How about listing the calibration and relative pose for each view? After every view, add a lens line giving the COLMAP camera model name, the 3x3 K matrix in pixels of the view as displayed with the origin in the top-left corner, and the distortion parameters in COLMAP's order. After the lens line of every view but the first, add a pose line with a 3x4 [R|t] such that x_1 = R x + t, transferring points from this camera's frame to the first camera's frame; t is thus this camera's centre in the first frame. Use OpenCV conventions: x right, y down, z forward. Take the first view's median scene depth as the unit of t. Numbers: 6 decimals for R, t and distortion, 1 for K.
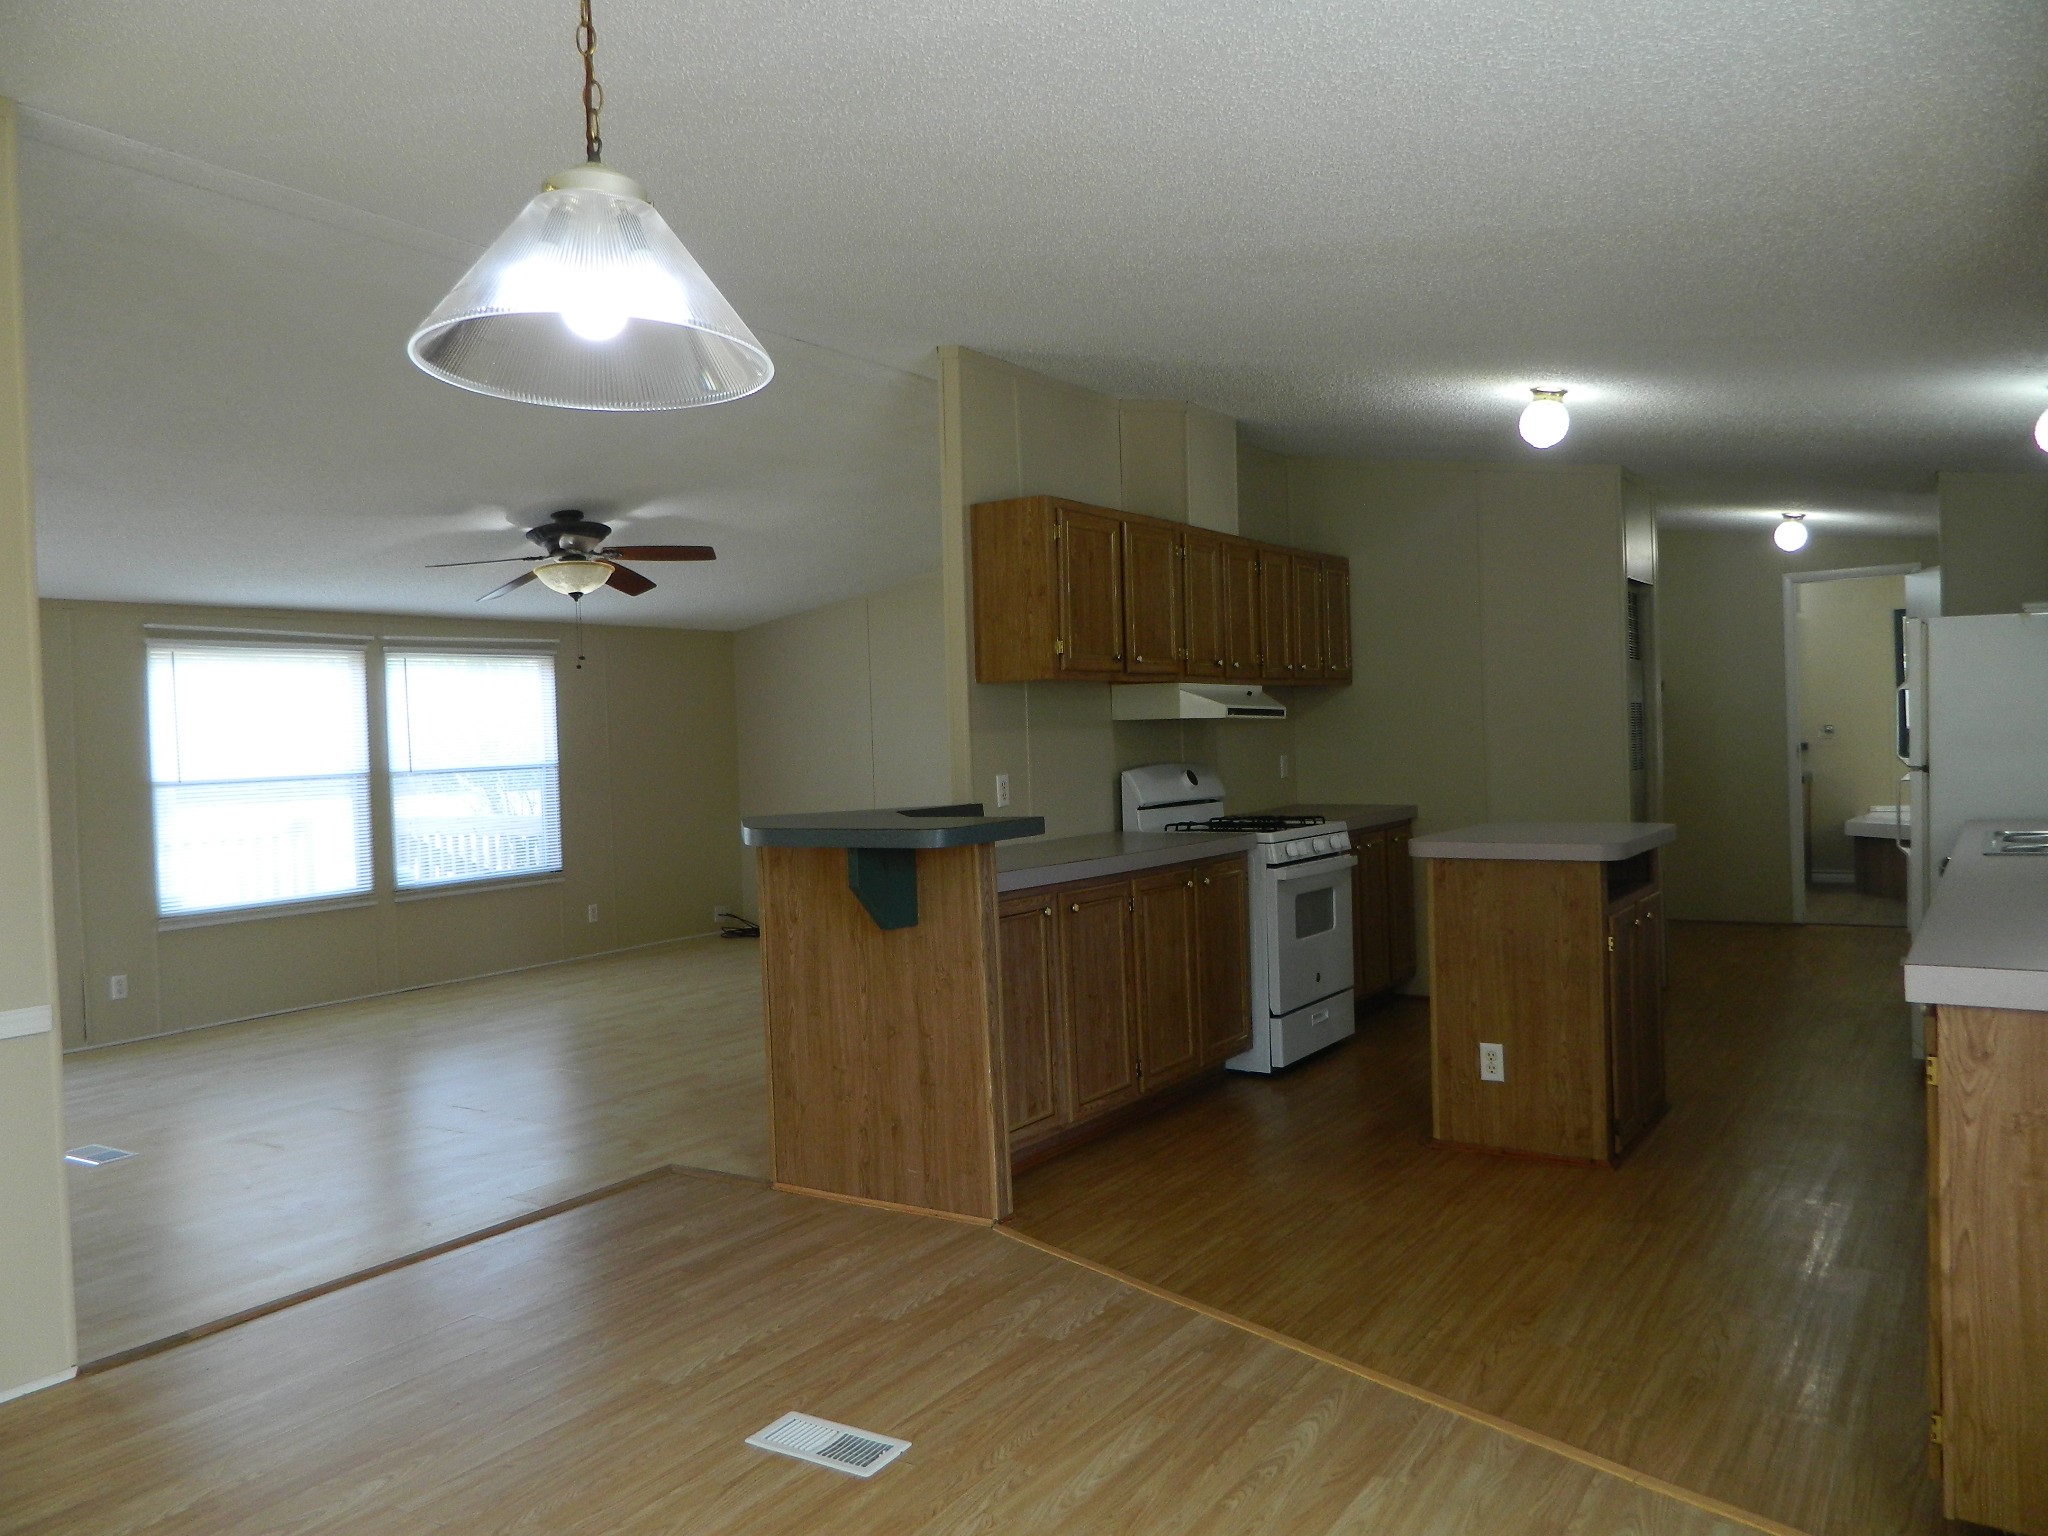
lens RADIAL K [[1501.1, 0, 1025.9], [0, 1501.1, 758.7], [0, 0, 1]] dist [-0.001106, -0.005533]
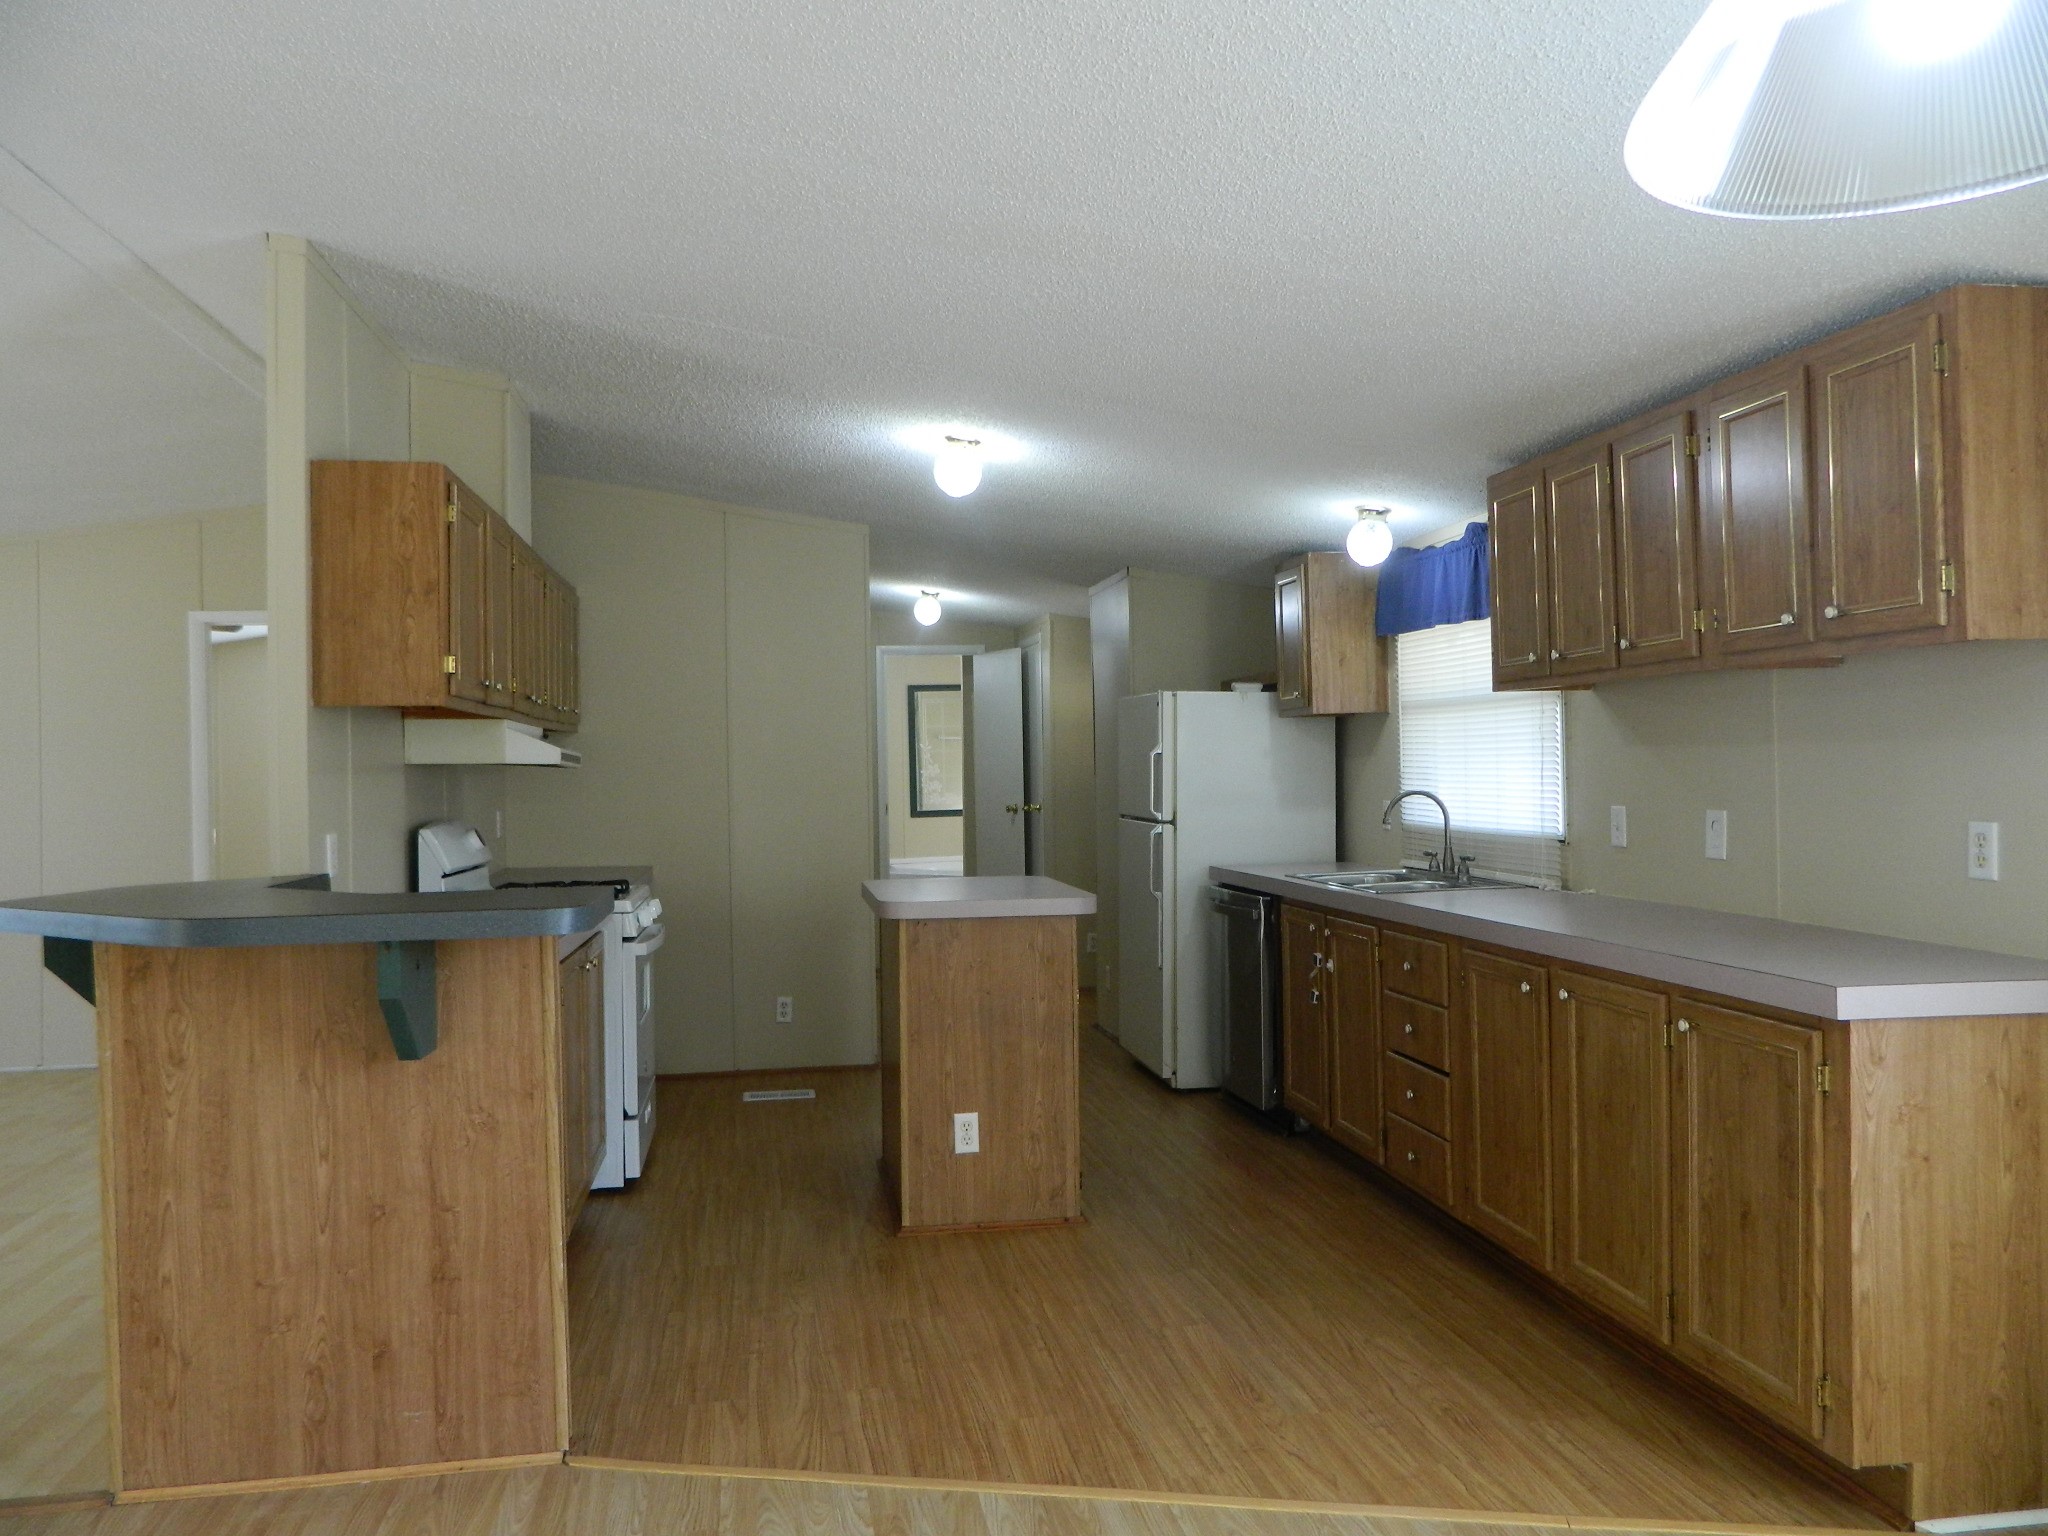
lens RADIAL K [[1501.1, 0, 1025.9], [0, 1501.1, 758.7], [0, 0, 1]] dist [-0.001106, -0.005533]
pose [[0.733771, 0.026856, 0.678866, -0.330572], [-0.000124, 0.999224, -0.039395, 0.003904], [-0.679397, 0.028822, 0.733205, 0.292062]]
